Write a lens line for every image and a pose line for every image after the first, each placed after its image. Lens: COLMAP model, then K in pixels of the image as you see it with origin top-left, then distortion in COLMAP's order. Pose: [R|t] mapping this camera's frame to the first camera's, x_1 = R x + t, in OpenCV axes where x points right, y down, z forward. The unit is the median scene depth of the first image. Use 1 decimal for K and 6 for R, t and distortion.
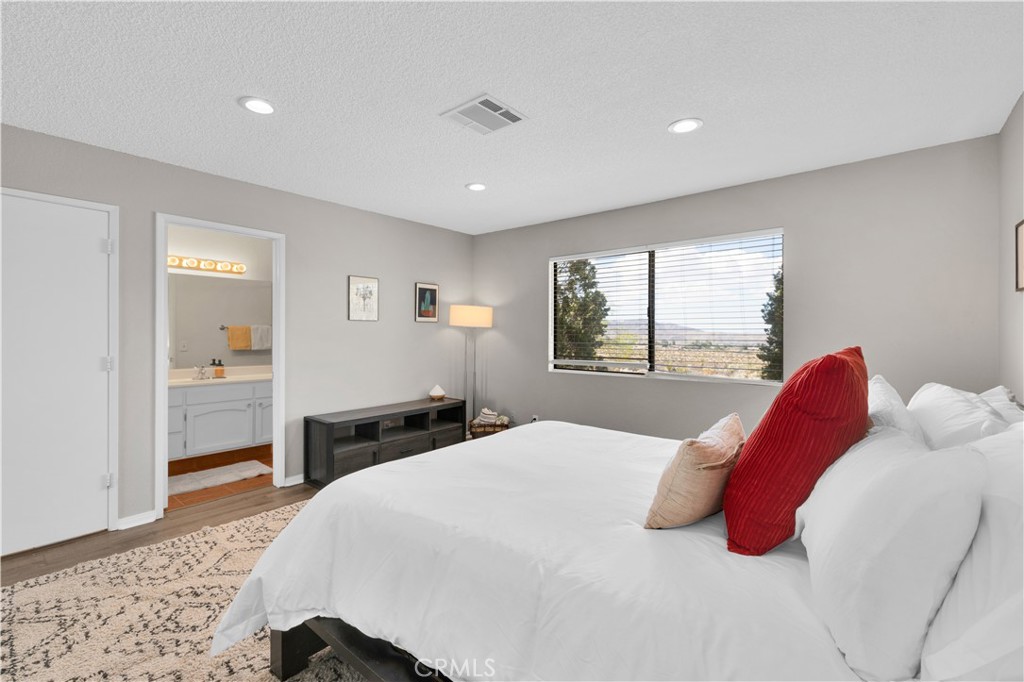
lens RADIAL K [[438.9, 0, 506.6], [0, 438.9, 334.3], [0, 0, 1]] dist [0.001164, 0.000304]
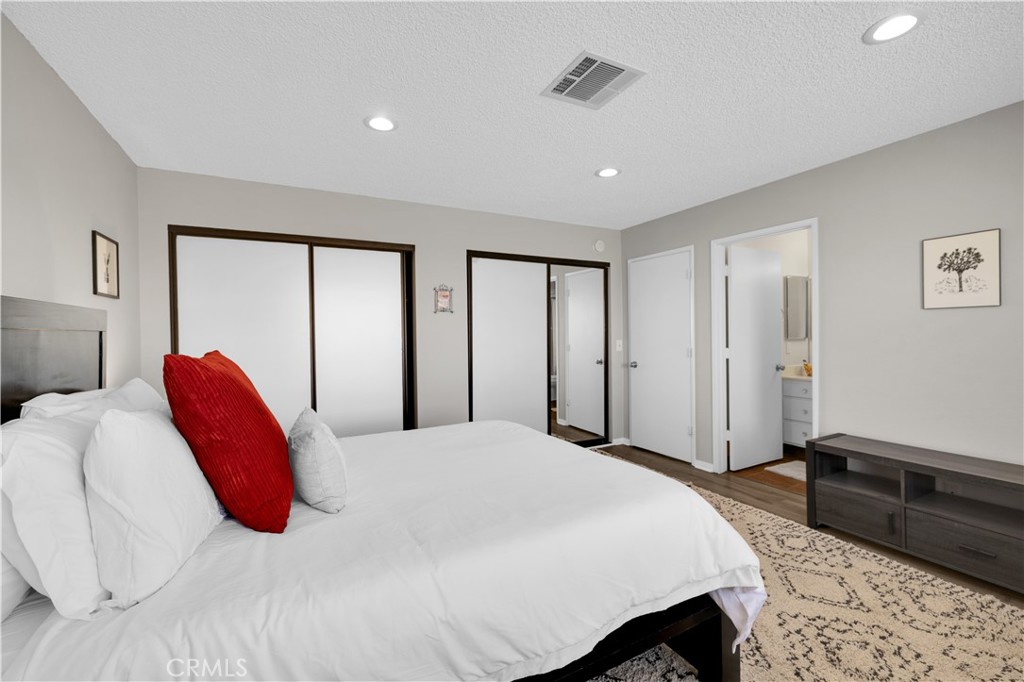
lens RADIAL K [[438.9, 0, 506.6], [0, 438.9, 334.3], [0, 0, 1]] dist [0.001164, 0.000304]
pose [[-0.373576, 0.011463, -0.927529, 0.608353], [0.009028, 0.999921, 0.008721, -0.007457], [0.927556, -0.005115, -0.373650, 0.863525]]
